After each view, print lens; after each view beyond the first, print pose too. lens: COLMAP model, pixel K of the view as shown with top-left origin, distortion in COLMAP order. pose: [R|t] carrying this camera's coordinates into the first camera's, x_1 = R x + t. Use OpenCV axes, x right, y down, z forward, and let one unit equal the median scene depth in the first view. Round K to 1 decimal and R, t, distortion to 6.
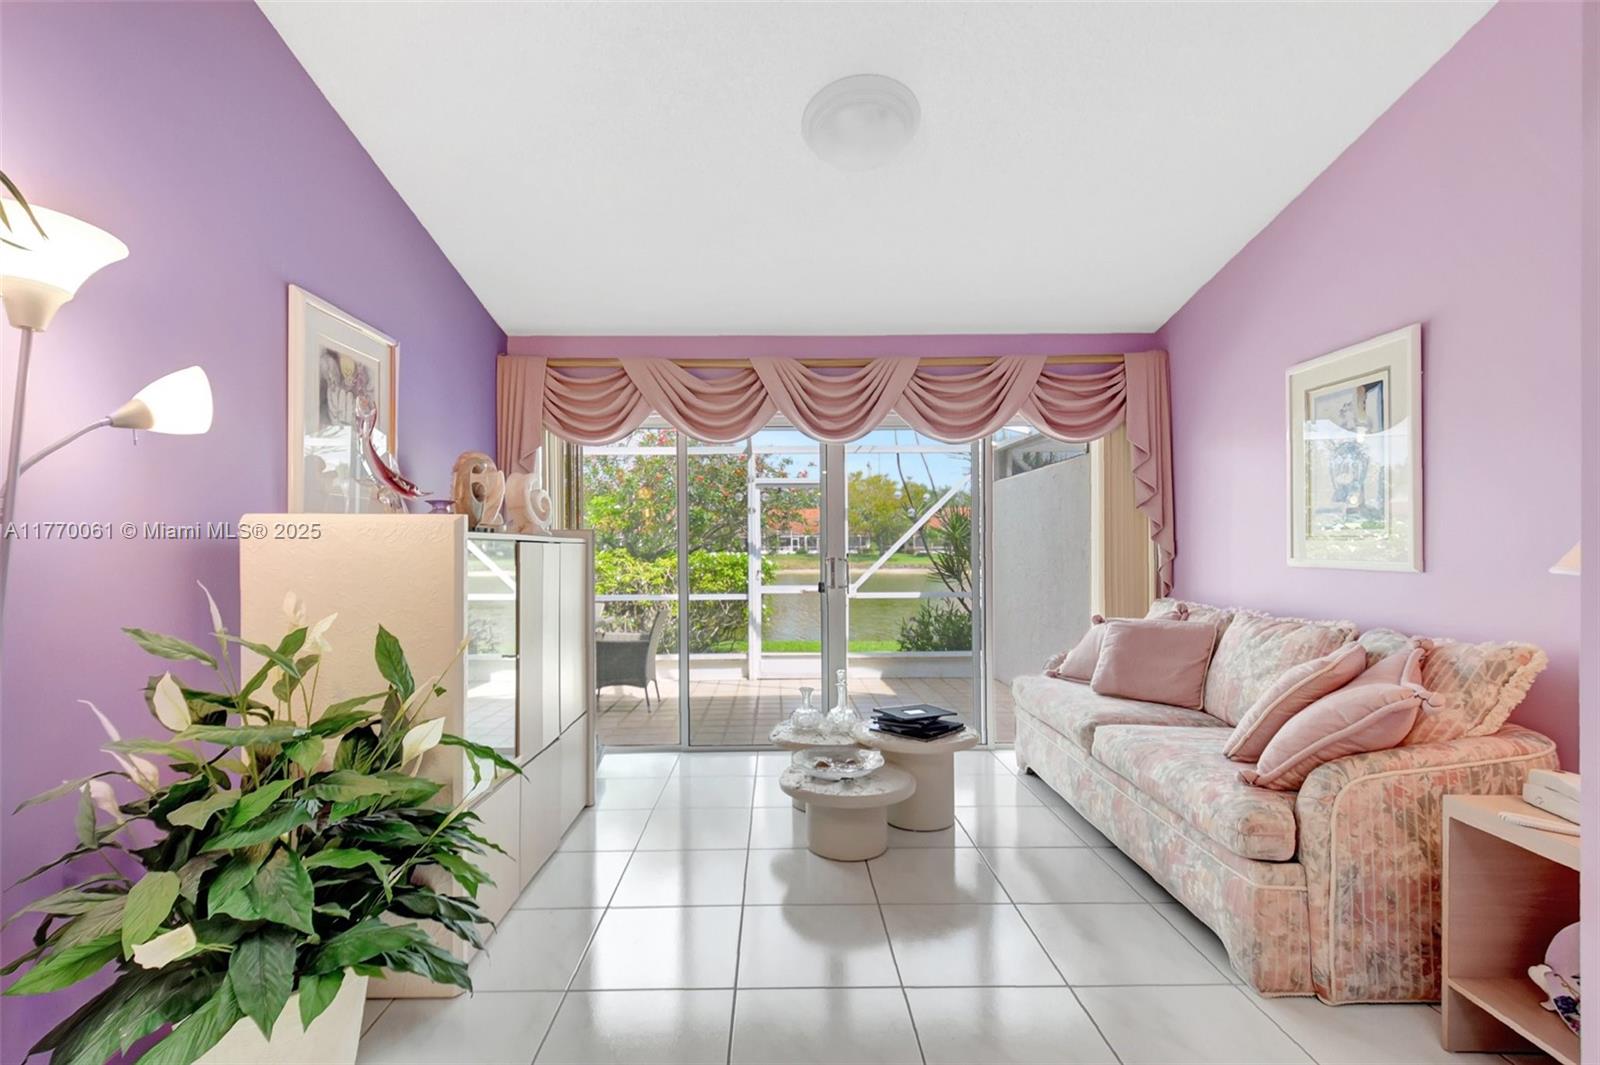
lens RADIAL K [[712.9, 0, 800.0], [0, 712.9, 532.5], [0, 0, 1]] dist [0.000338, -0.018214]
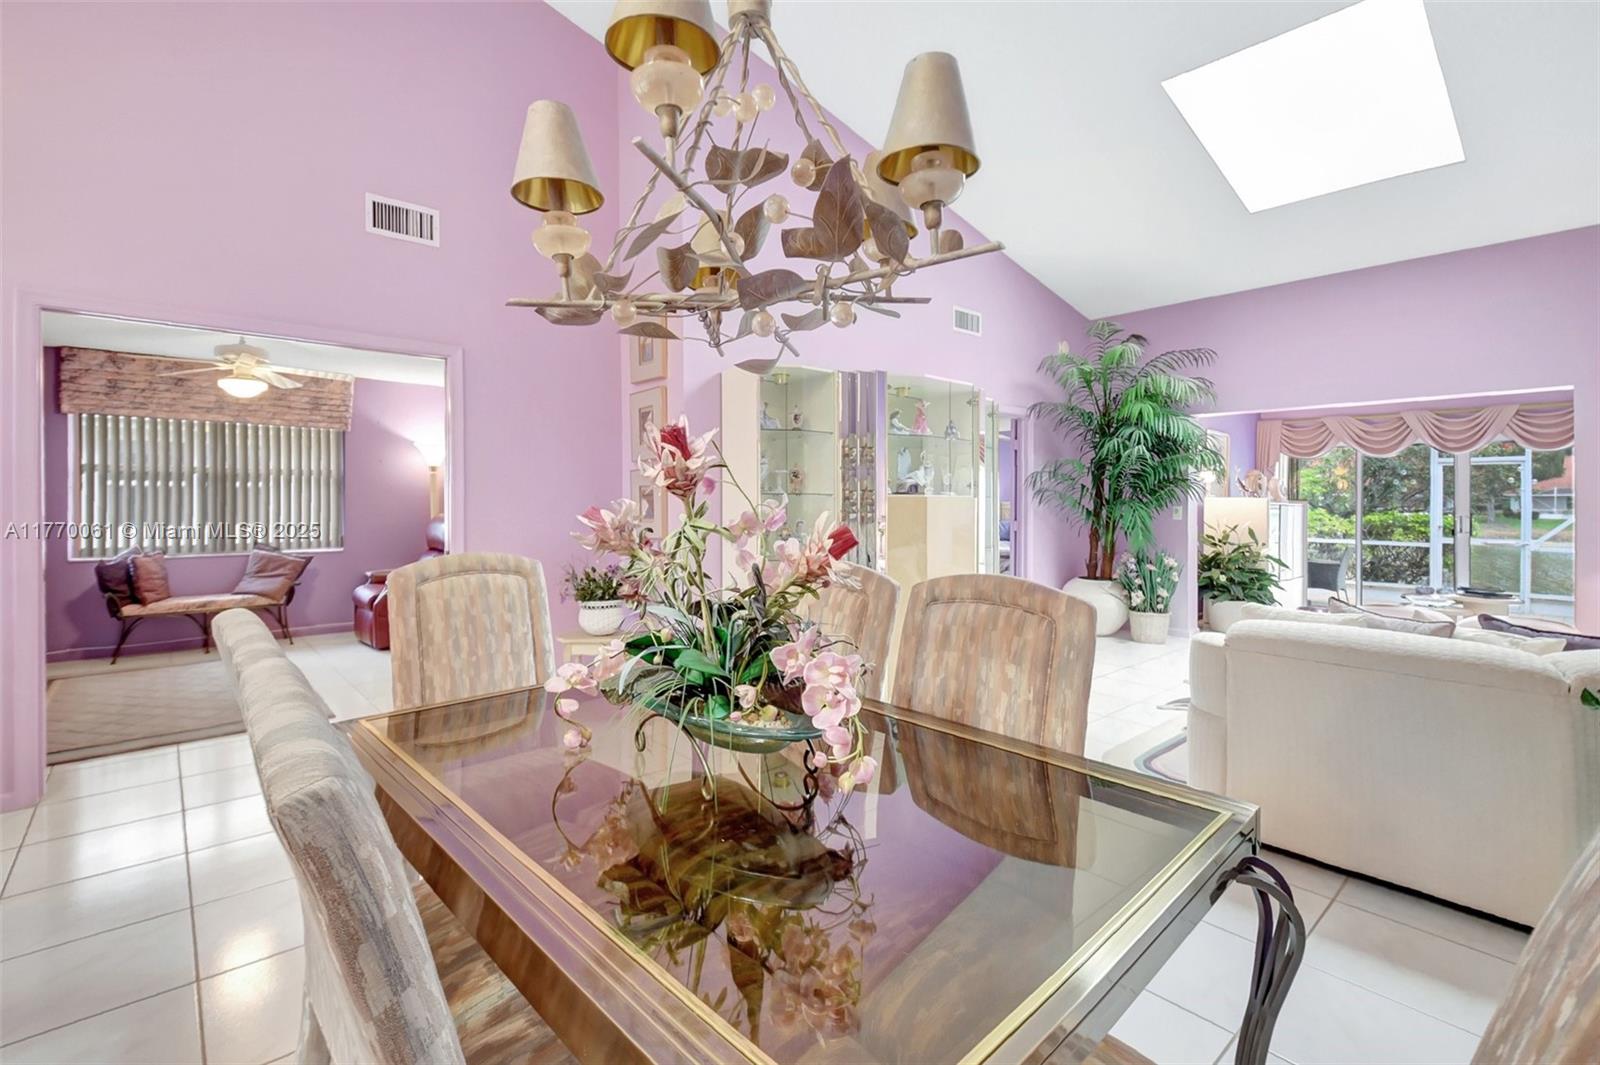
lens RADIAL K [[714.7, 0, 800.0], [0, 714.7, 532.5], [0, 0, 1]] dist [-0.014584, -0.000199]
pose [[0.640094, 0.025737, -0.767865, 0.241857], [0.016477, 0.998749, 0.047212, -0.022537], [0.768120, -0.042872, 0.638869, -0.996570]]
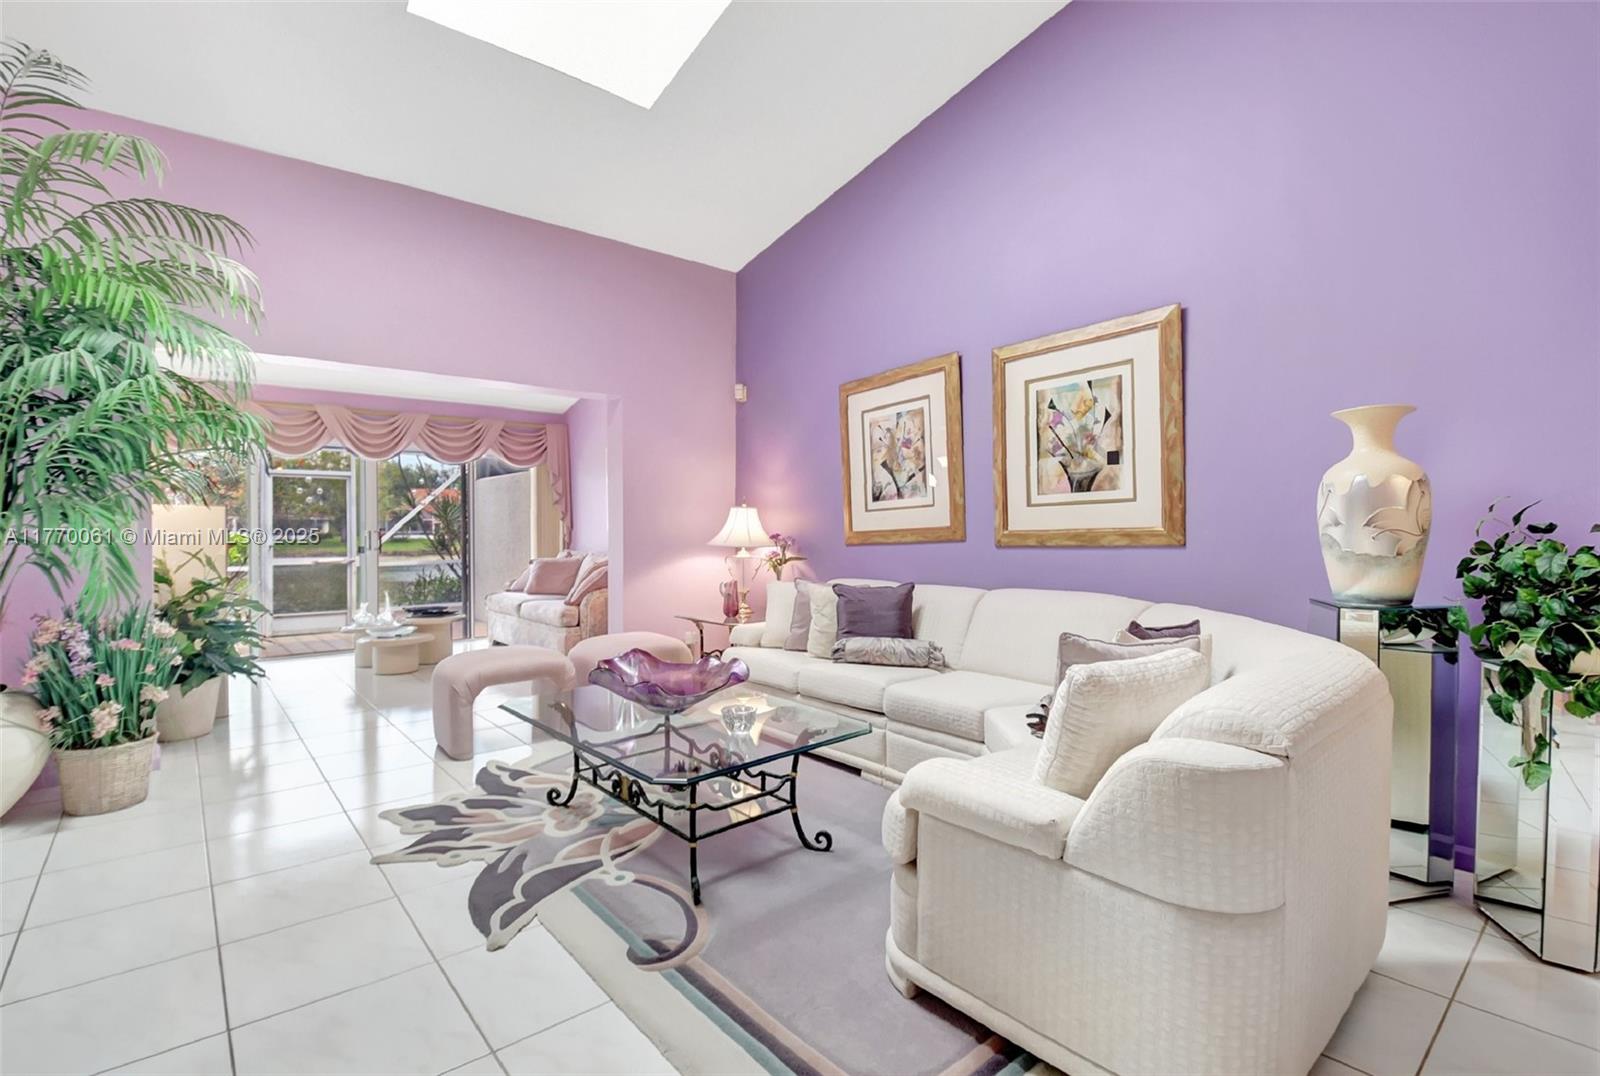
lens RADIAL K [[745.0, 0, 799.8], [0, 745.0, 497.3], [0, 0, 1]] dist [-0.001207, -0.000663]
pose [[0.785987, 0.017355, 0.617999, -0.158253], [-0.005546, 0.999764, -0.021021, -0.006246], [-0.618218, 0.013095, 0.785898, -0.633128]]
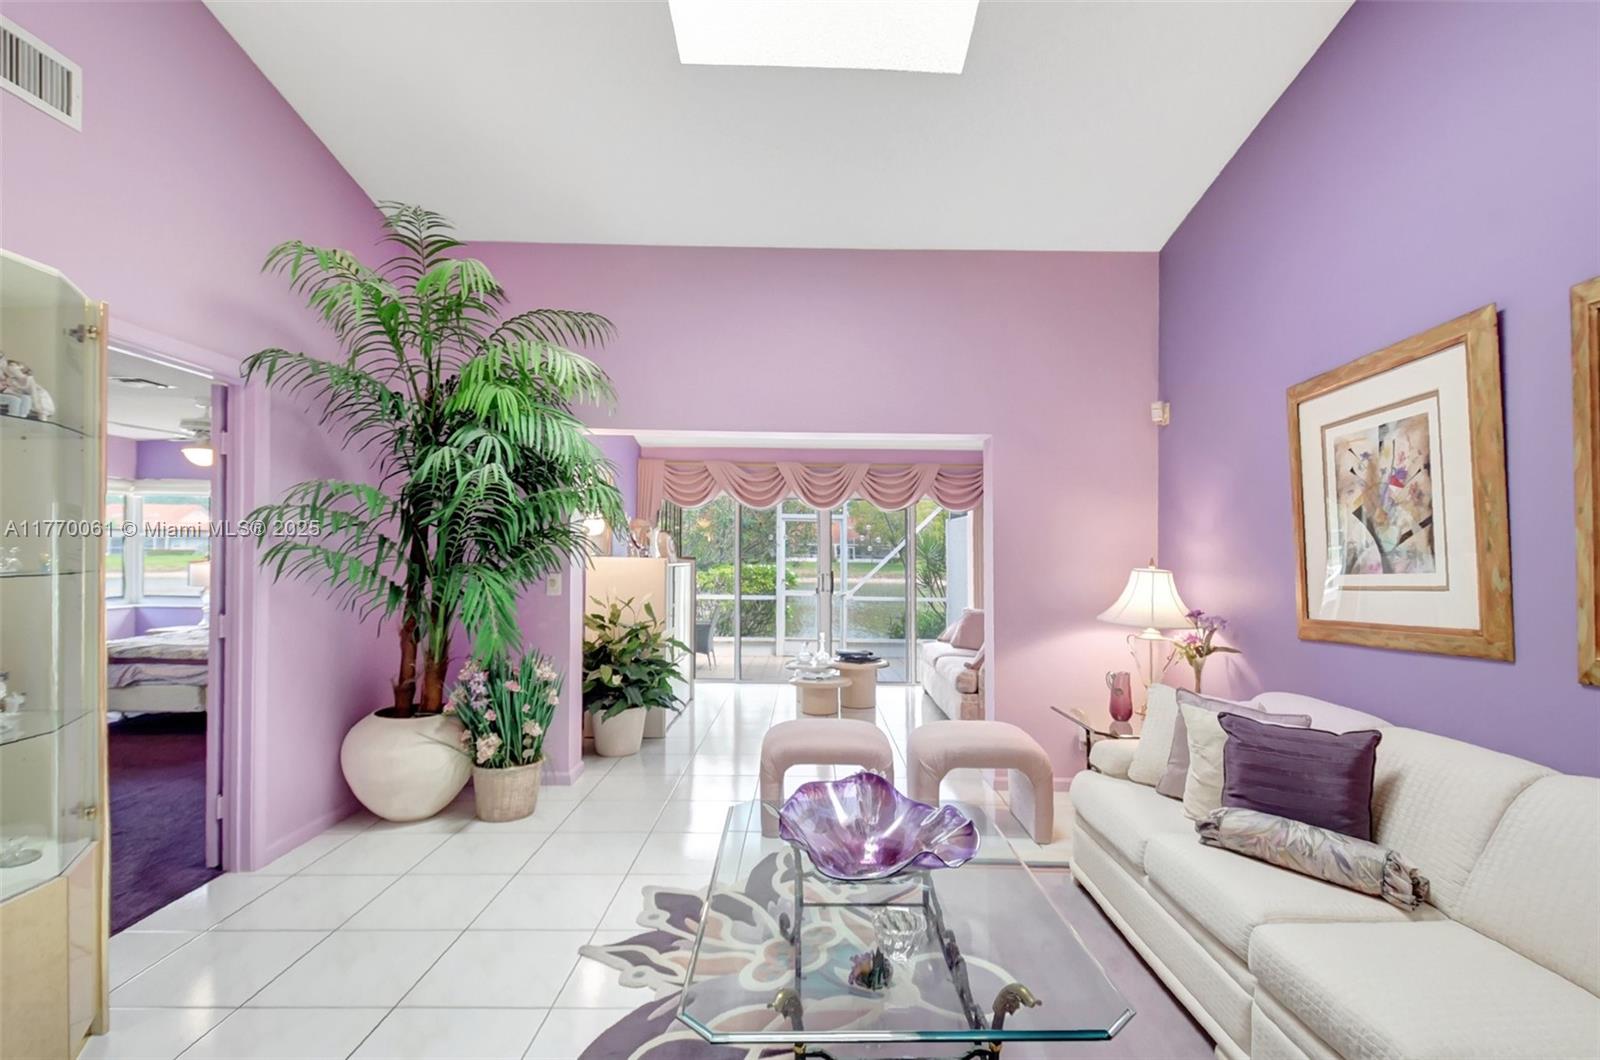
lens RADIAL K [[739.7, 0, 795.0], [0, 739.7, 535.1], [0, 0, 1]] dist [0.002433, -0.021669]
pose [[0.998783, 0.007422, -0.048769, 0.043440], [-0.007566, 0.999968, -0.002776, -0.037024], [0.048746, 0.003142, 0.998806, -0.559425]]
